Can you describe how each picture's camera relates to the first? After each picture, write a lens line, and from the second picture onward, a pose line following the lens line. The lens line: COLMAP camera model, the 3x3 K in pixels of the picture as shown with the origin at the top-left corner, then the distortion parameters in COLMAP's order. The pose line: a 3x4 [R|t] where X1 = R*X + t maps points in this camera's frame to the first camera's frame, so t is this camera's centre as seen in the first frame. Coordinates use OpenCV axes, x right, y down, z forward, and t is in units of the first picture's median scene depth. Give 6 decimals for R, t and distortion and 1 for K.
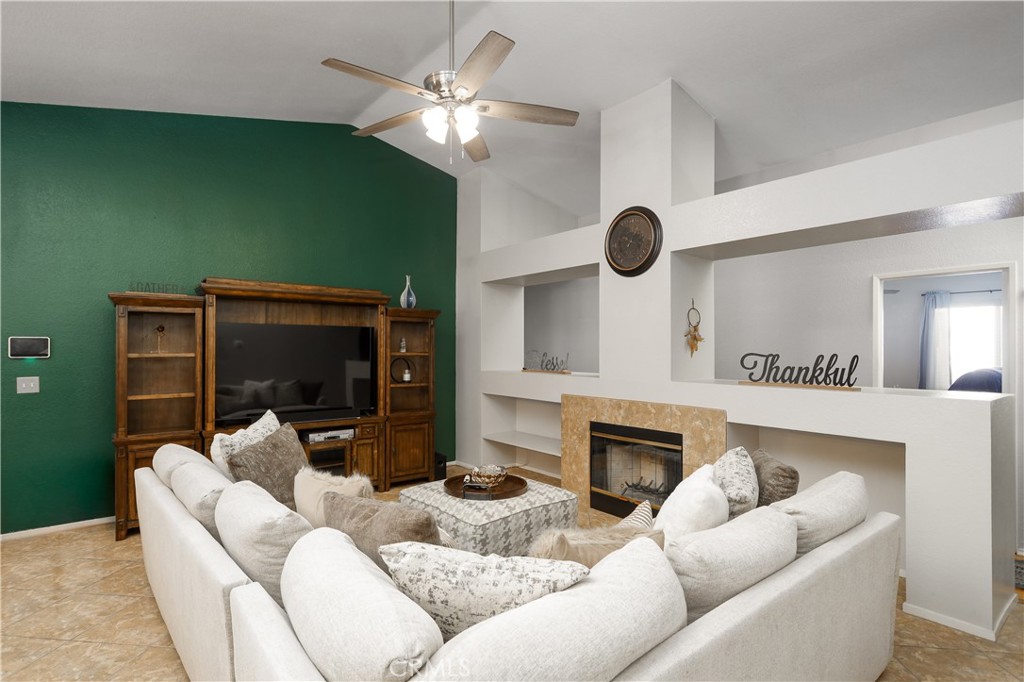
lens RADIAL K [[510.7, 0, 508.7], [0, 510.7, 359.1], [0, 0, 1]] dist [0.002206, 0.000432]
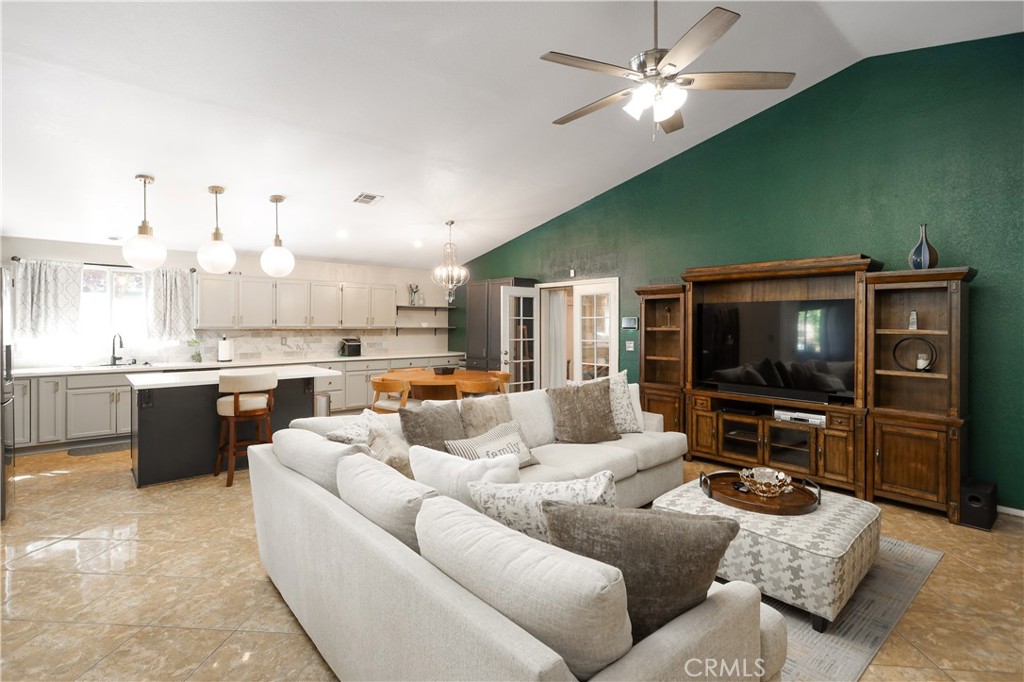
lens RADIAL K [[481.8, 0, 491.4], [0, 481.8, 327.4], [0, 0, 1]] dist [-0.000111, 0.000000]
pose [[0.030362, 0.002734, -0.999535, 0.518044], [-0.025471, 0.999674, 0.001961, -0.002350], [0.999214, 0.025400, 0.030421, 0.404429]]
